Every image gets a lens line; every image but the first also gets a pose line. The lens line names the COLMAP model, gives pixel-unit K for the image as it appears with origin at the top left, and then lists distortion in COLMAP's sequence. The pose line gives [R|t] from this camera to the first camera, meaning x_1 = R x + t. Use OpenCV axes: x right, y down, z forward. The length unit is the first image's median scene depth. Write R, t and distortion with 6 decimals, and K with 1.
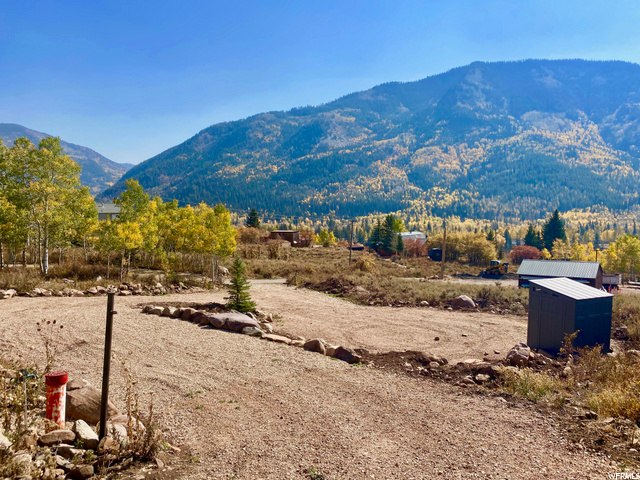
lens RADIAL K [[493.3, 0, 319.9], [0, 493.3, 237.0], [0, 0, 1]] dist [0.038020, -0.034042]
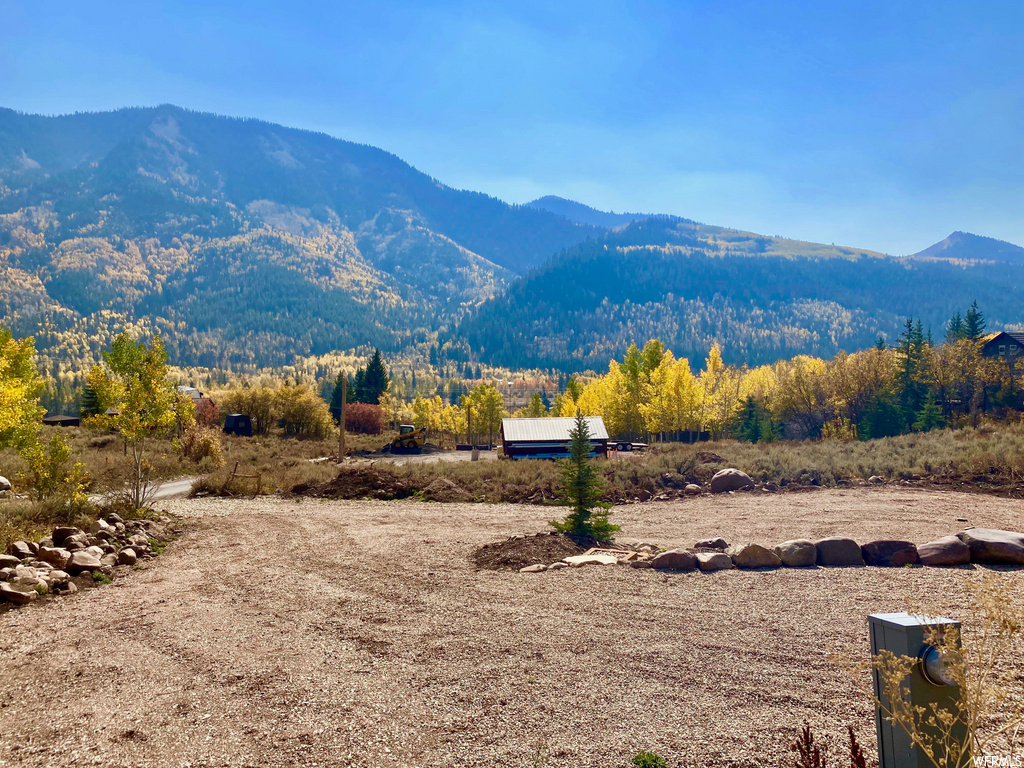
lens RADIAL K [[789.3, 0, 507.1], [0, 789.3, 392.0], [0, 0, 1]] dist [0.038020, -0.034042]
pose [[0.752679, -0.025553, 0.657891, -0.229197], [0.027957, 0.999586, 0.006840, -0.000259], [-0.657794, 0.013244, 0.753082, 0.105390]]
